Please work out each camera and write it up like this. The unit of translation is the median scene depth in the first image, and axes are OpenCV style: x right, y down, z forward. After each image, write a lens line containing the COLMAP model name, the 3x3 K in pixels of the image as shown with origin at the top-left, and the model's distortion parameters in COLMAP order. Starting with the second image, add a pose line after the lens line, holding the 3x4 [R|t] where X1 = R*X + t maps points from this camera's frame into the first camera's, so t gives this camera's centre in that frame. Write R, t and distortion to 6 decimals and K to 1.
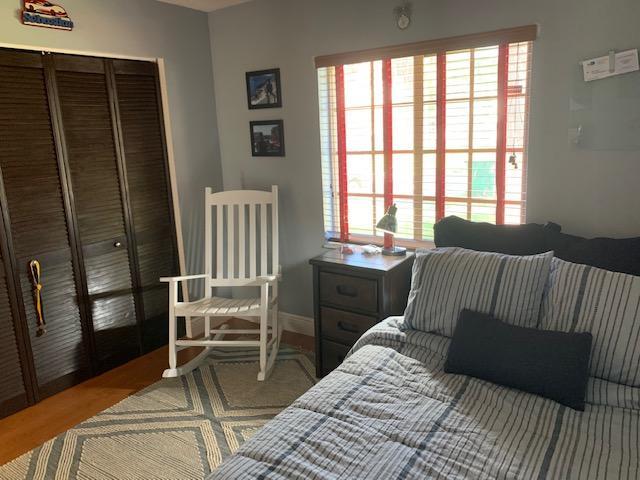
lens RADIAL K [[492.7, 0, 318.4], [0, 492.7, 235.1], [0, 0, 1]] dist [0.010303, -0.001986]
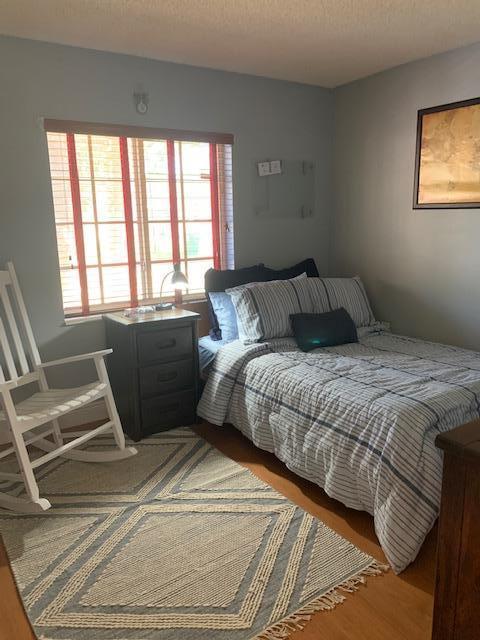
lens RADIAL K [[492.7, 0, 239.0], [0, 492.7, 324.2], [0, 0, 1]] dist [0.010303, -0.001986]
pose [[0.365467, -0.165876, 0.915925, -0.907000], [0.202009, 0.974676, 0.095911, -0.001273], [-0.908640, 0.149973, 0.389720, 0.421176]]
